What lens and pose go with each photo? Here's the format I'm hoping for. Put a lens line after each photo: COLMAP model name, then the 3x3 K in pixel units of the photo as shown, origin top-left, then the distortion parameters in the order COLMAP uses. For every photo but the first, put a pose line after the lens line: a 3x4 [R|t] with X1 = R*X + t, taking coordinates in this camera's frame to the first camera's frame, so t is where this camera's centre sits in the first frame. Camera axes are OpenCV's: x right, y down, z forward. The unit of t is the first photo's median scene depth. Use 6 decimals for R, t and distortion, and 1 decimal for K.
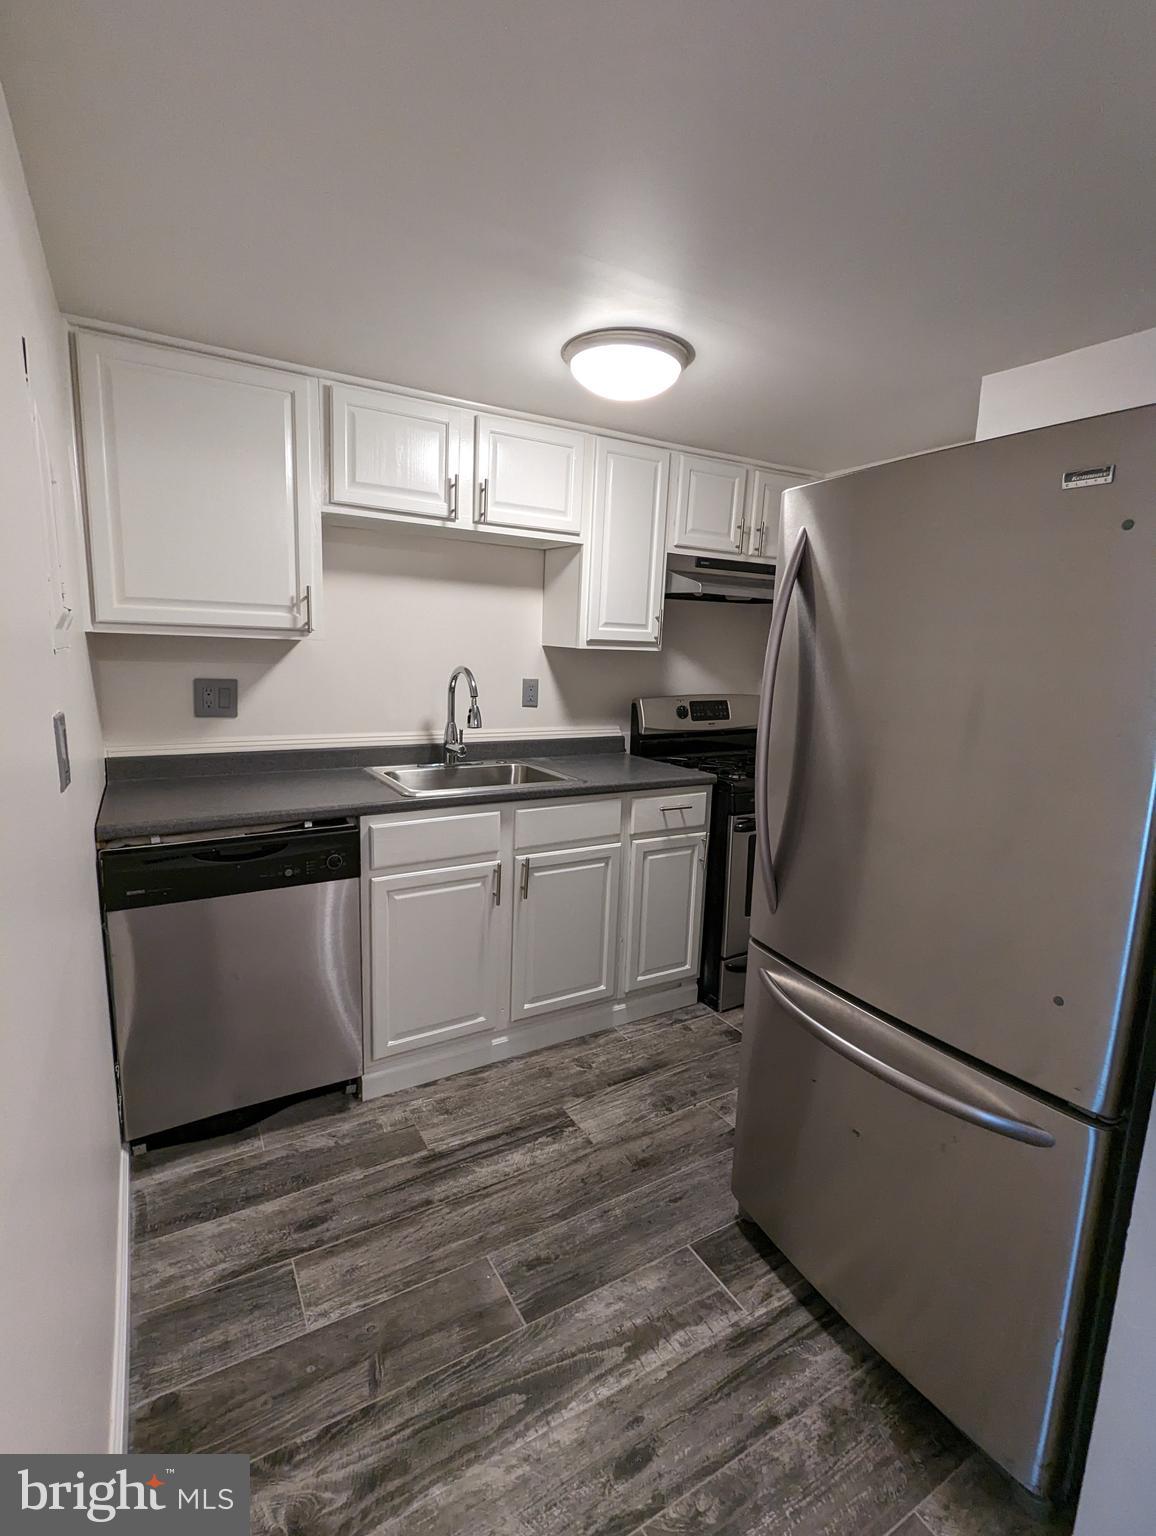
lens RADIAL K [[720.4, 0, 581.9], [0, 720.4, 764.5], [0, 0, 1]] dist [-0.000100, -0.002150]
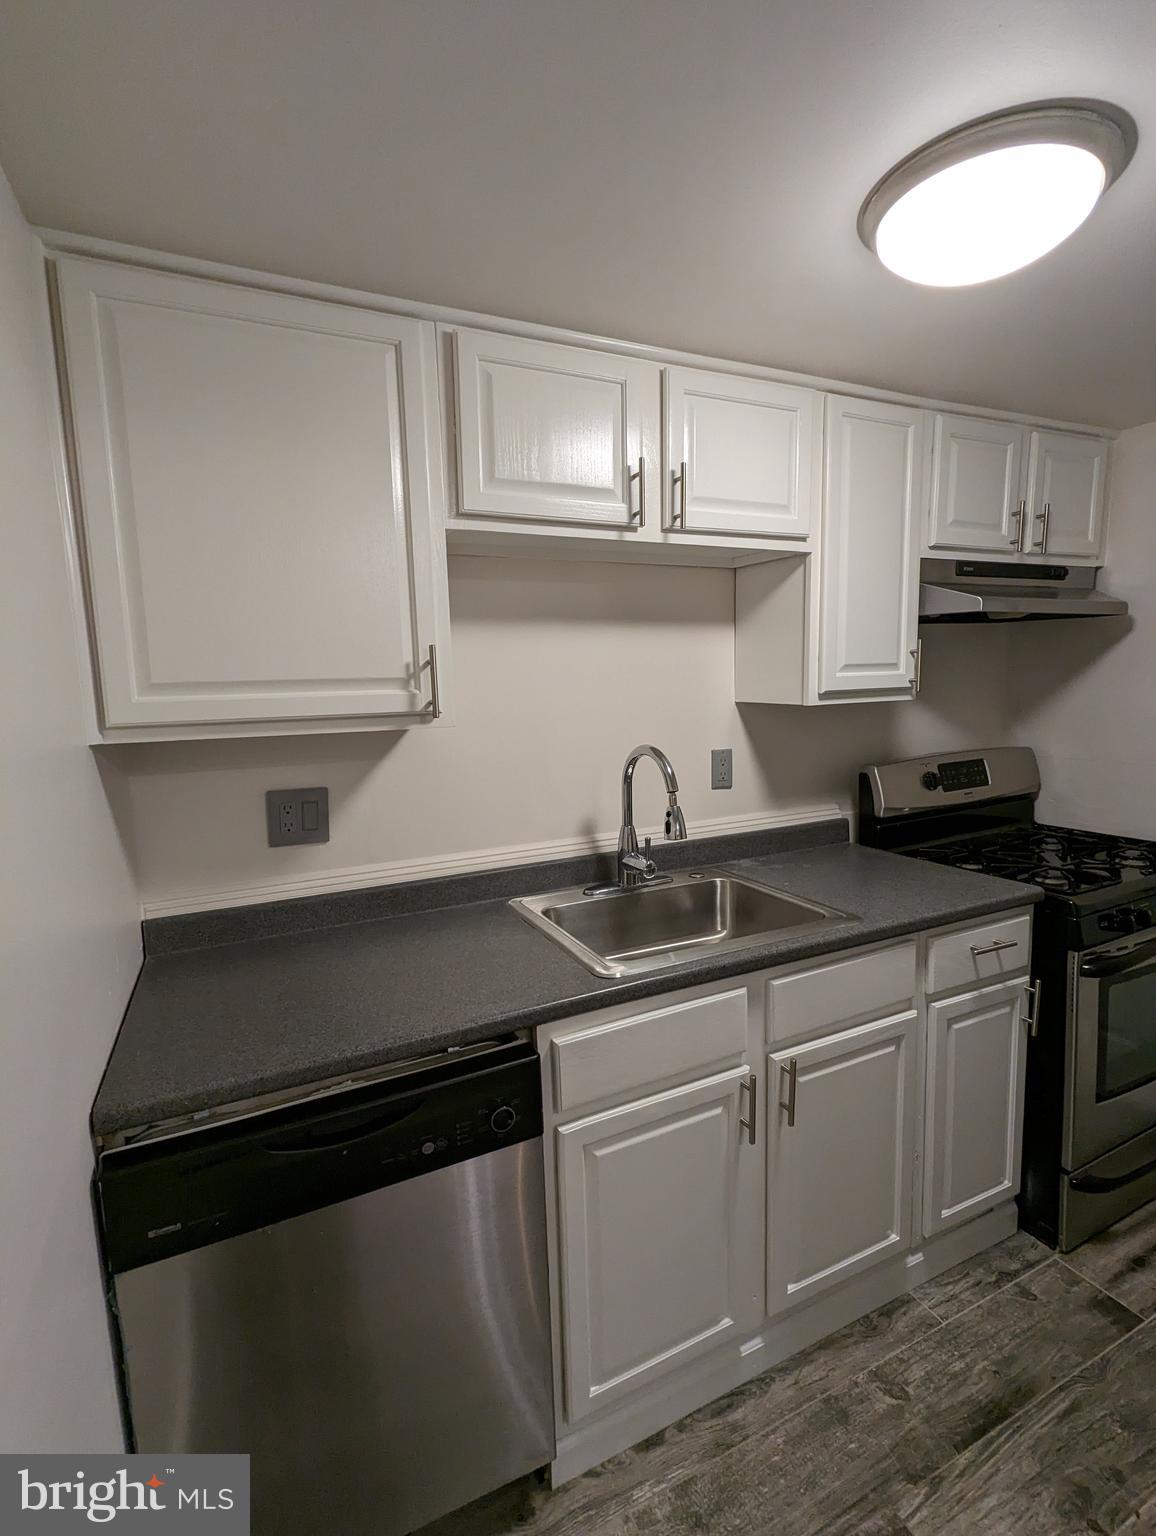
lens RADIAL K [[720.4, 0, 584.7], [0, 720.4, 766.7], [0, 0, 1]] dist [-0.000100, -0.002150]
pose [[0.993752, -0.053019, -0.098218, -0.172249], [0.048740, 0.997776, -0.045462, -0.095972], [0.100410, 0.040390, 0.994126, 0.353477]]
